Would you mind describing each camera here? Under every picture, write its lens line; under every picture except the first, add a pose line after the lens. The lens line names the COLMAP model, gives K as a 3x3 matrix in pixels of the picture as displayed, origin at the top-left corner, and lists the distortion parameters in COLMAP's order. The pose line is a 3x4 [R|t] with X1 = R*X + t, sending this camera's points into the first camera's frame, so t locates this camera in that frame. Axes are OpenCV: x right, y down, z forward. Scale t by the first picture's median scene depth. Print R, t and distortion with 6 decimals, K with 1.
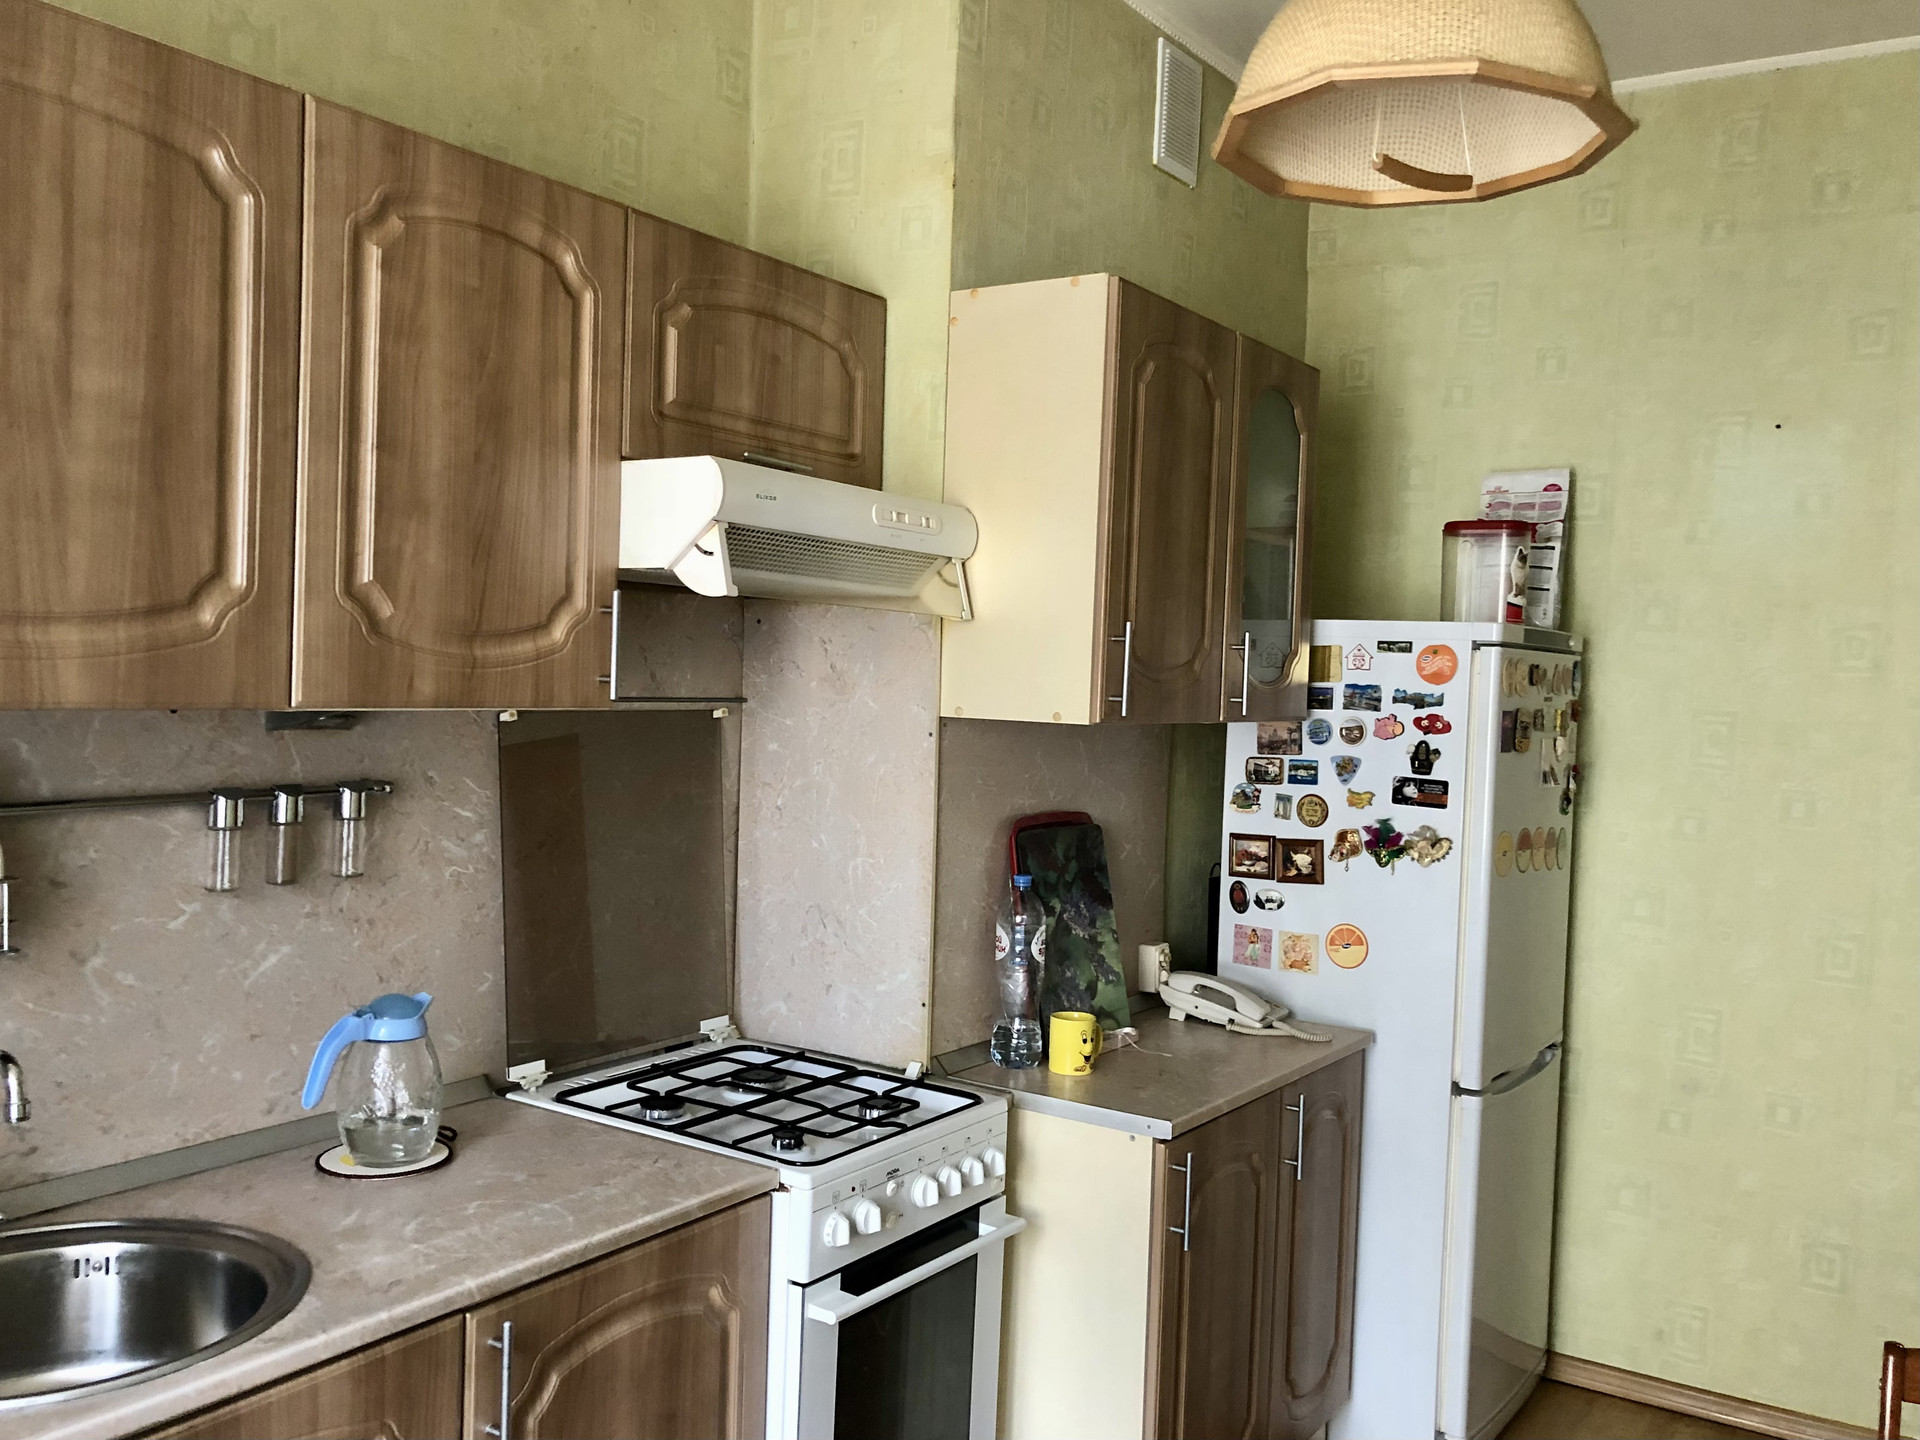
lens RADIAL K [[1601.9, 0, 960.0], [0, 1601.9, 720.0], [0, 0, 1]] dist [0.014545, -0.003282]
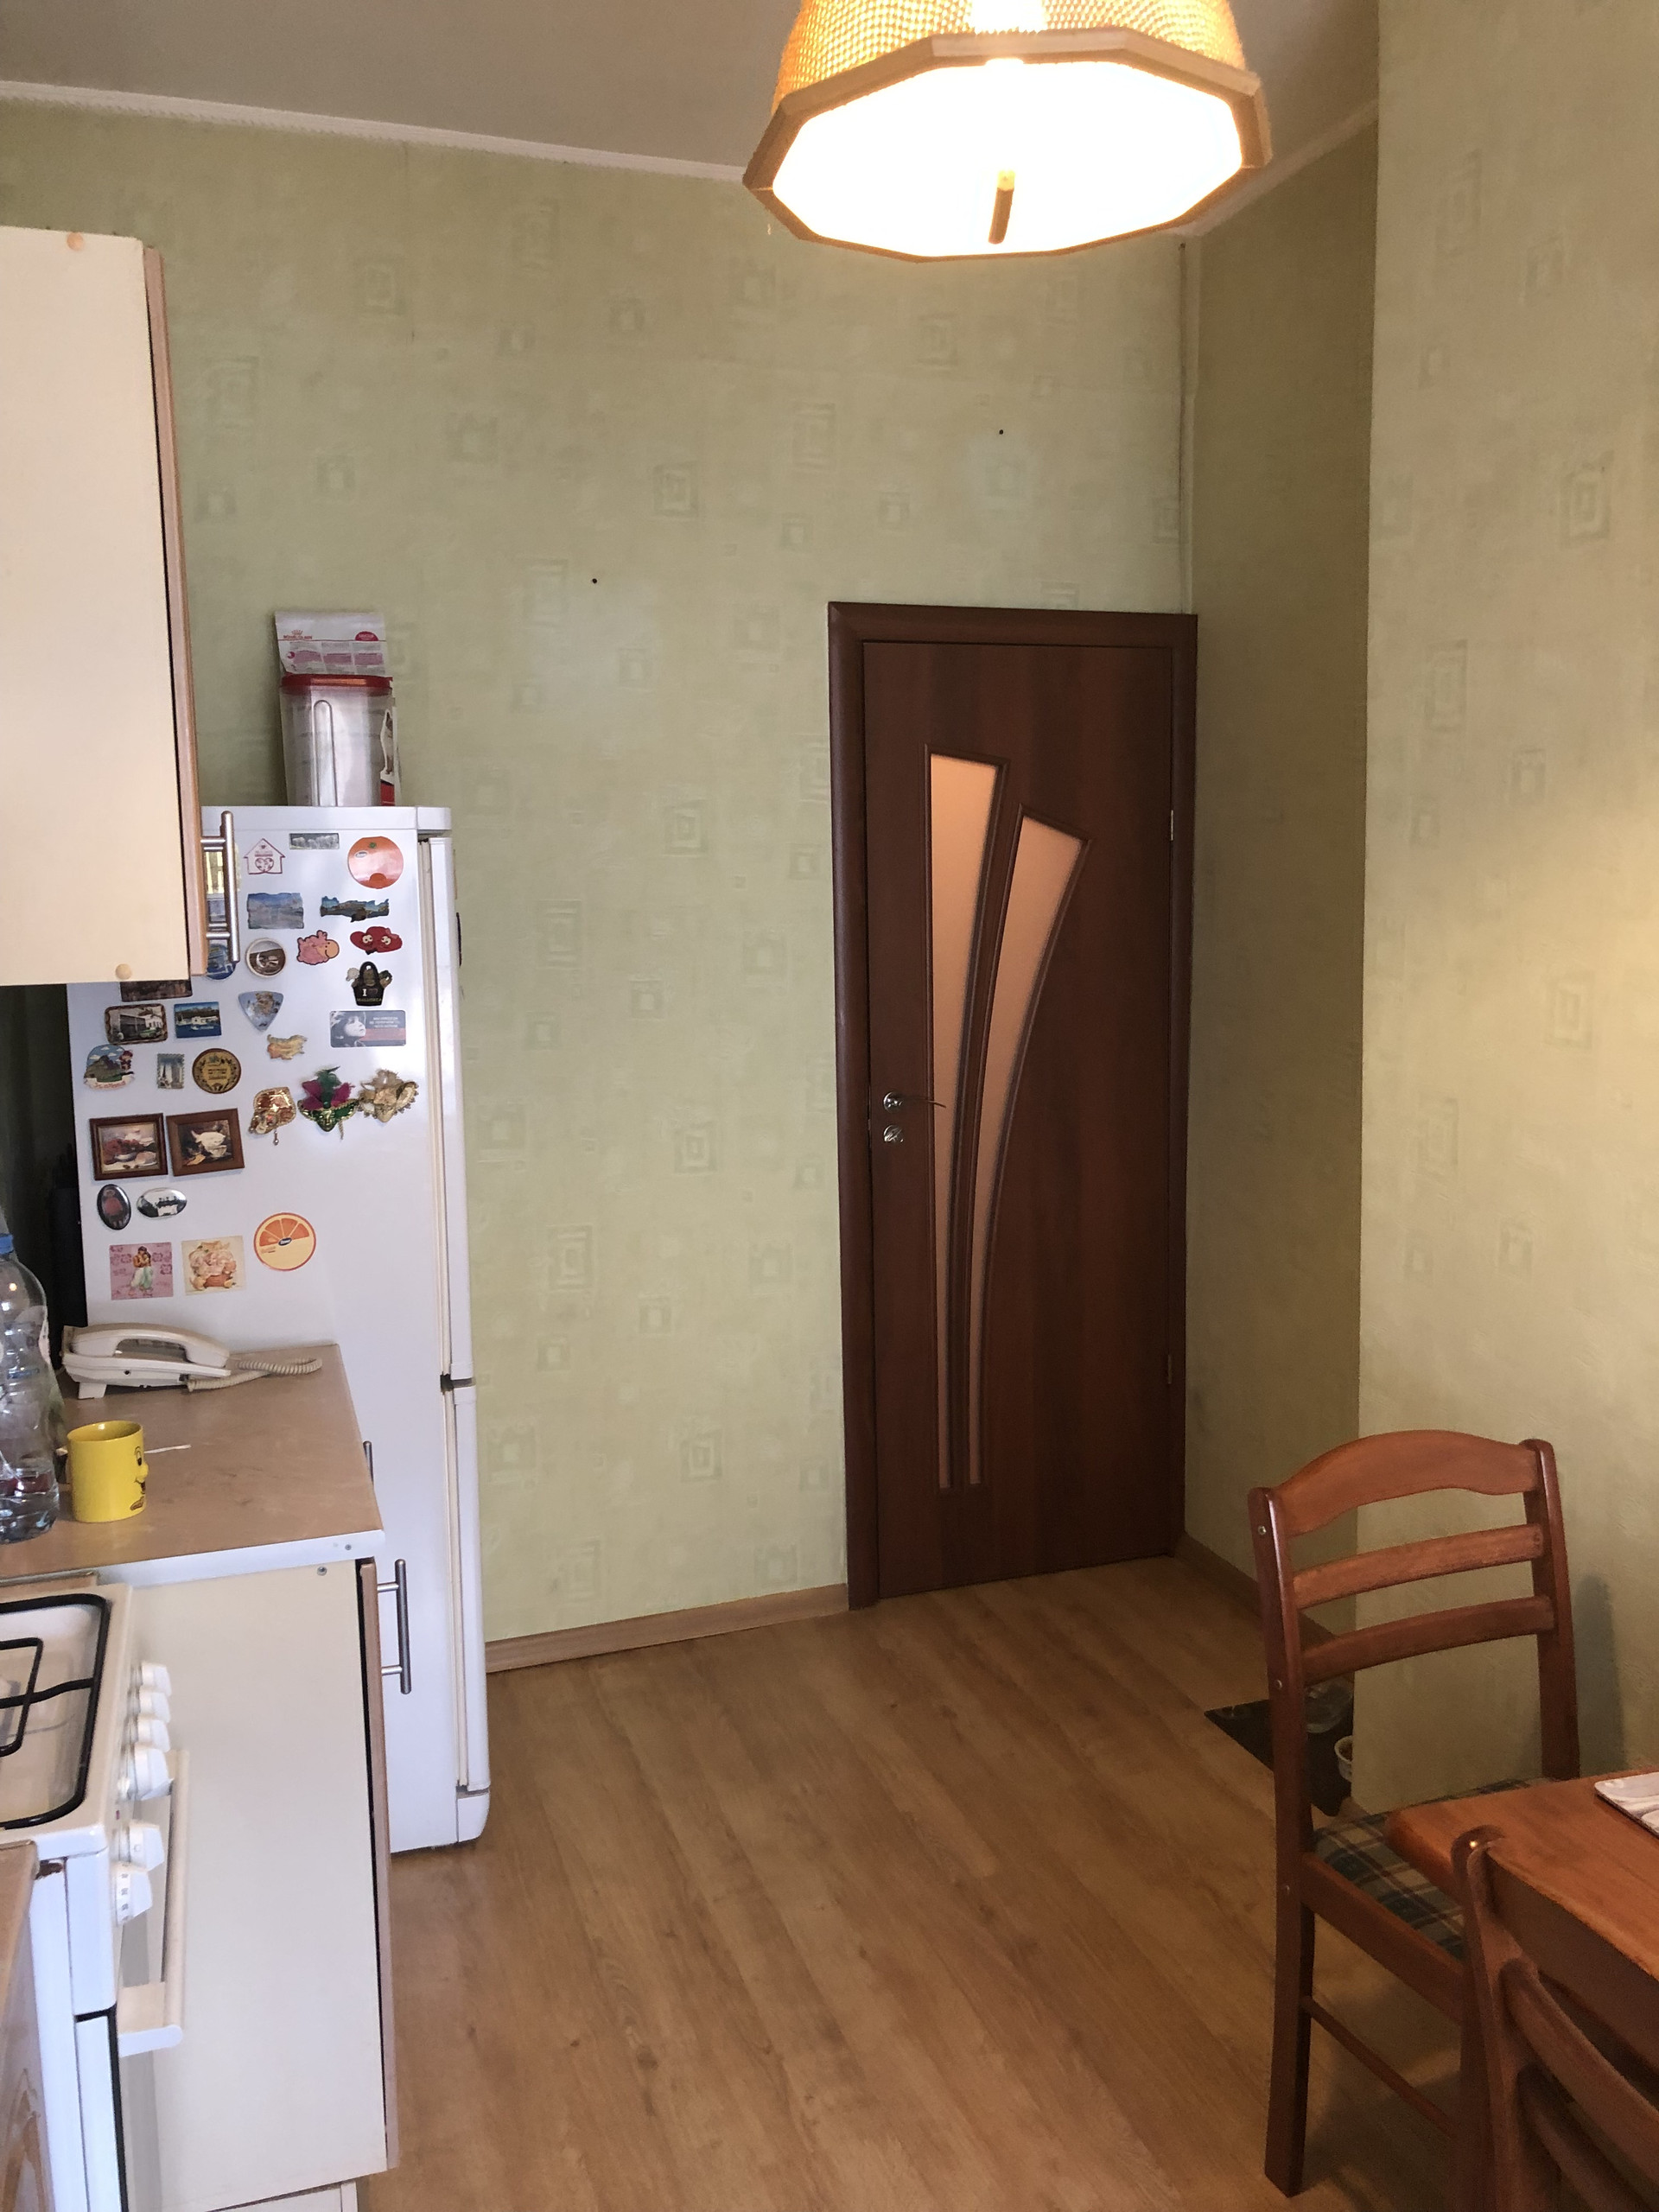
lens RADIAL K [[1809.3, 0, 829.5], [0, 1809.3, 1106.0], [0, 0, 1]] dist [0.033000, -0.039845]
pose [[0.602764, -0.149302, 0.783827, -0.266832], [0.067018, 0.988340, 0.136721, -0.022520], [-0.795100, -0.029880, 0.605742, 0.279087]]
